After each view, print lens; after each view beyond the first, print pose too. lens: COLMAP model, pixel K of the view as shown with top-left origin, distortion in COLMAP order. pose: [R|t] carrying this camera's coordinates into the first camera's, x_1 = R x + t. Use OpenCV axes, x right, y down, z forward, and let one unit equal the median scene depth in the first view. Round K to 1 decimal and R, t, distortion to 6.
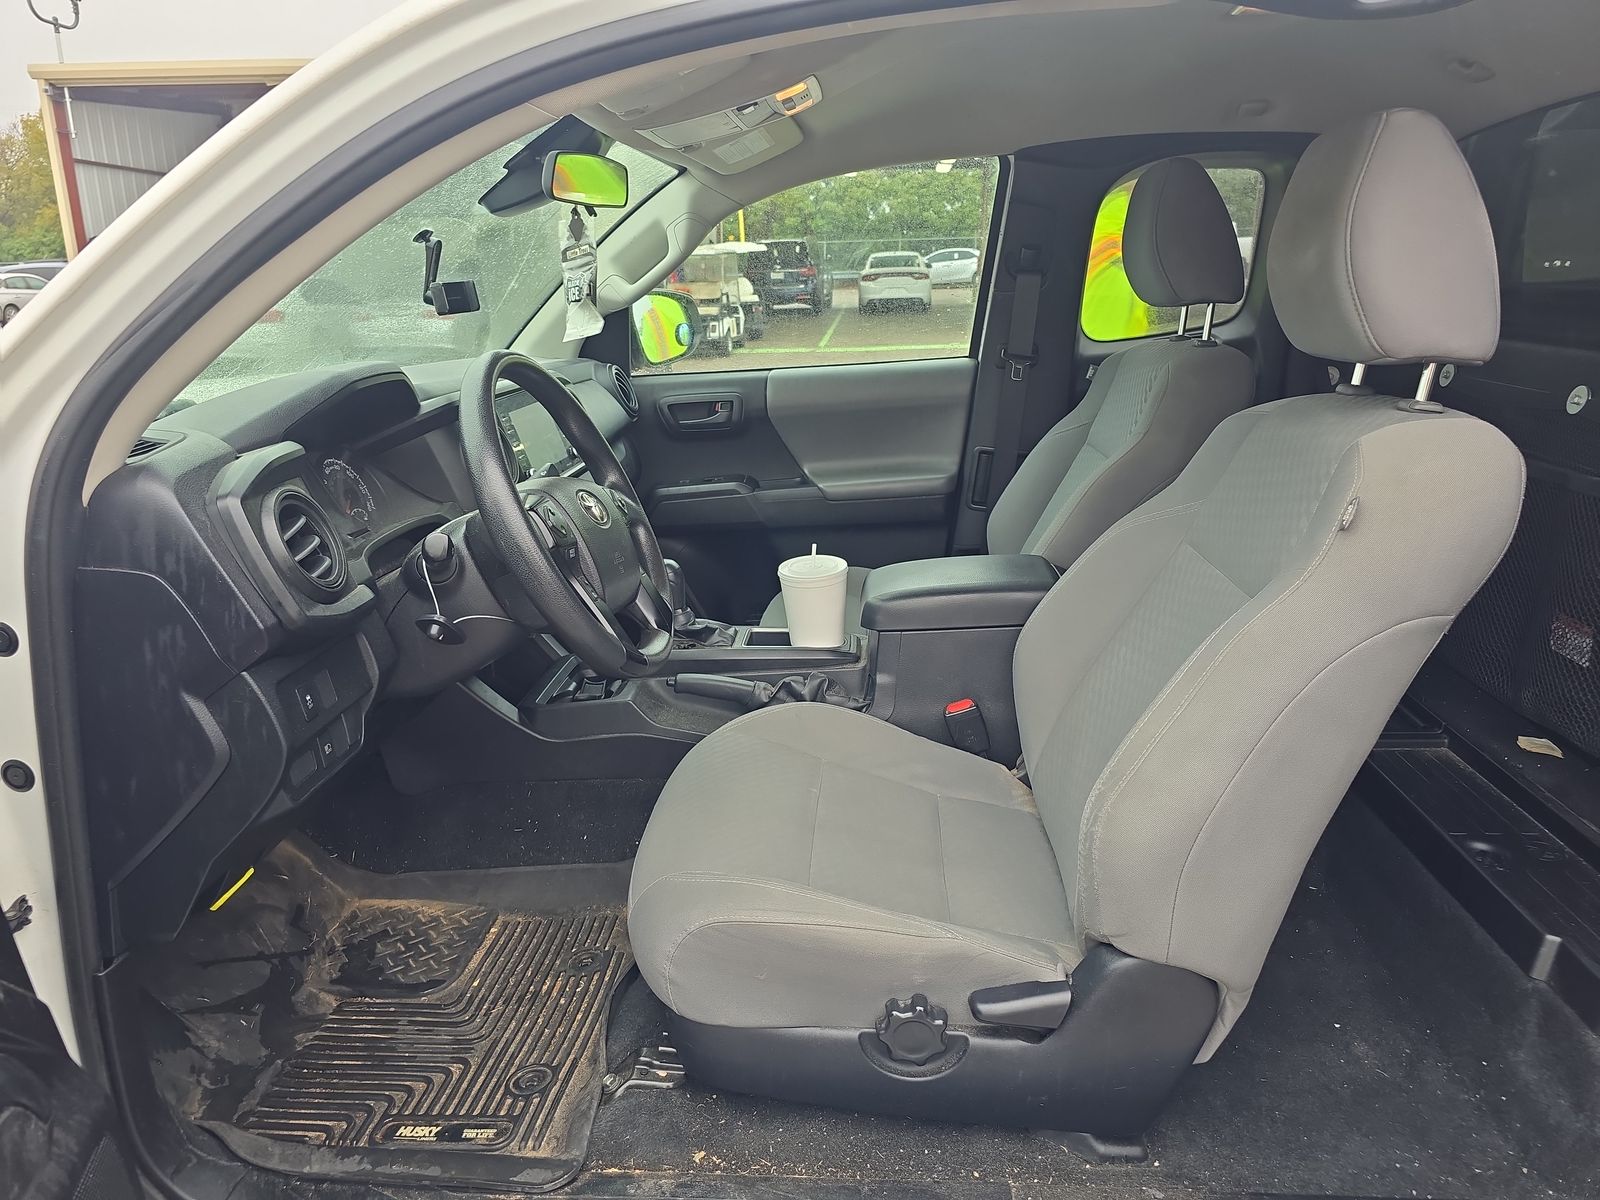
lens RADIAL K [[1069.1, 0, 805.9], [0, 1069.1, 595.7], [0, 0, 1]] dist [0.044349, -0.044309]
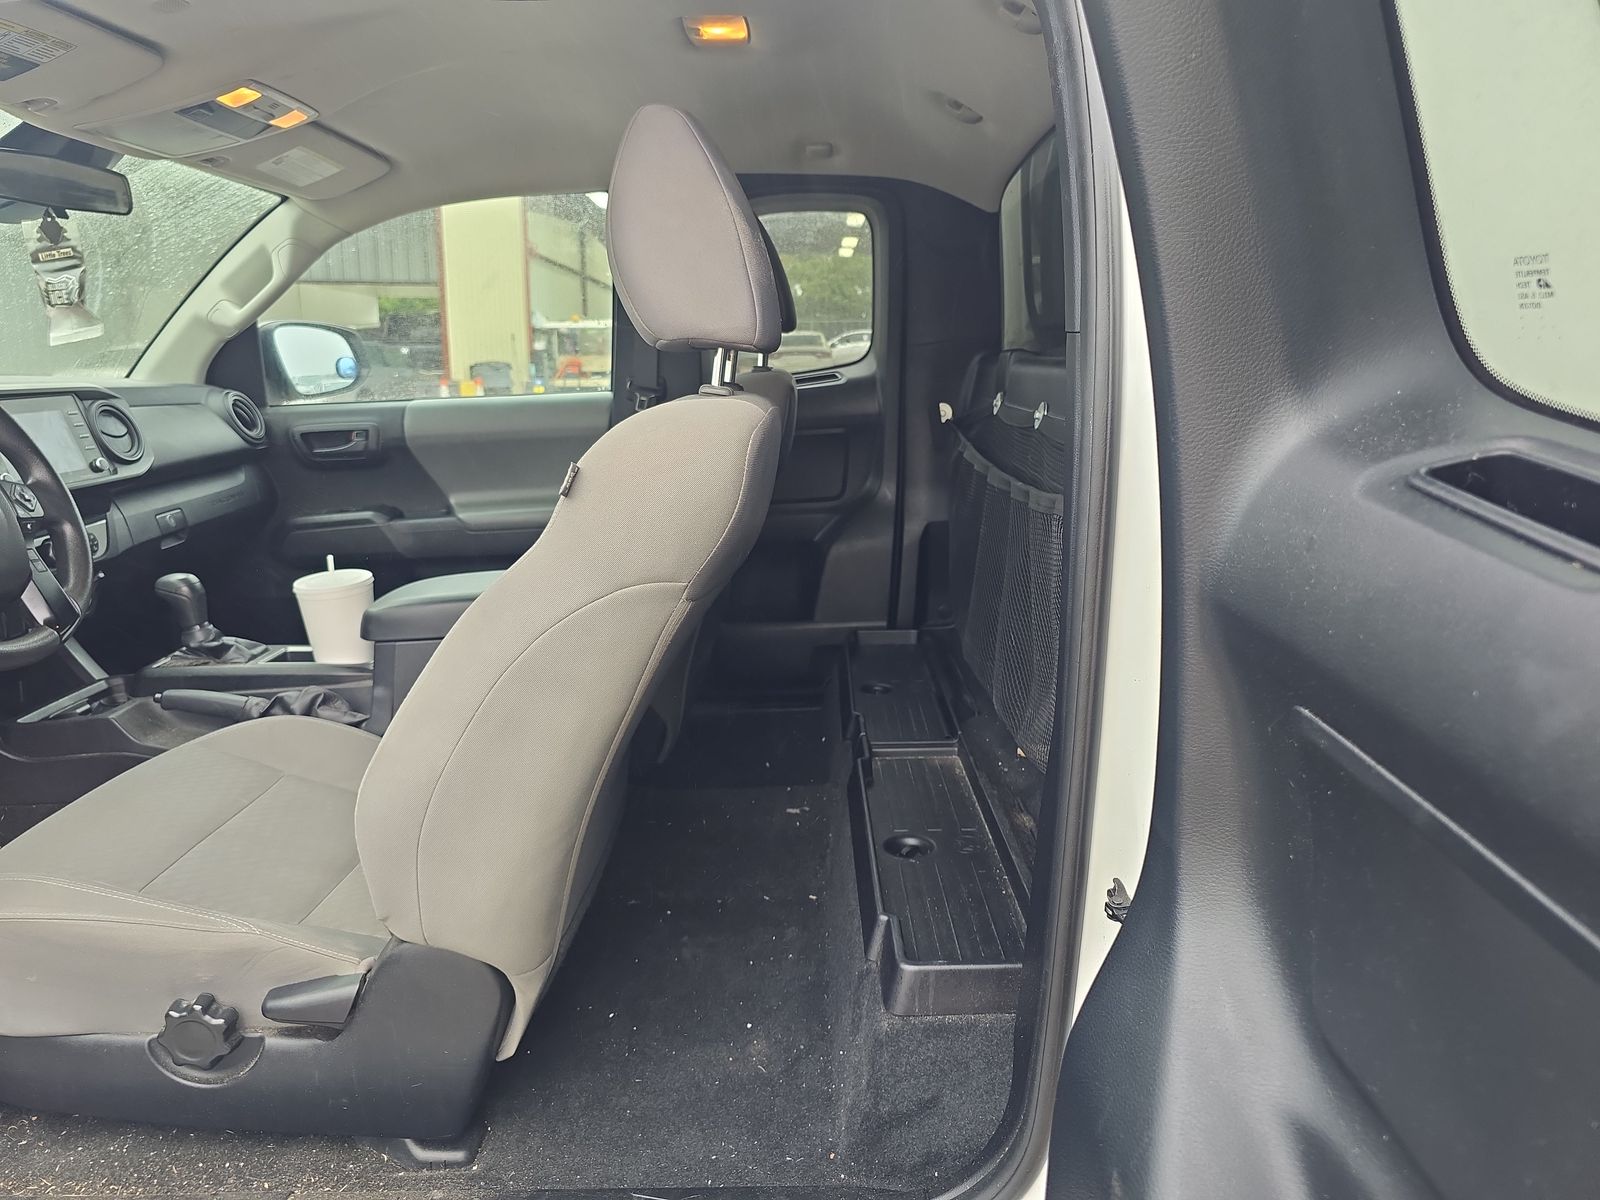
lens RADIAL K [[1069.1, 0, 805.9], [0, 1069.1, 595.7], [0, 0, 1]] dist [0.044349, -0.044309]
pose [[0.997786, -0.000121, 0.066506, 0.392989], [0.004767, 0.997556, -0.069702, 0.061533], [-0.066335, 0.069865, 0.995348, -0.007748]]
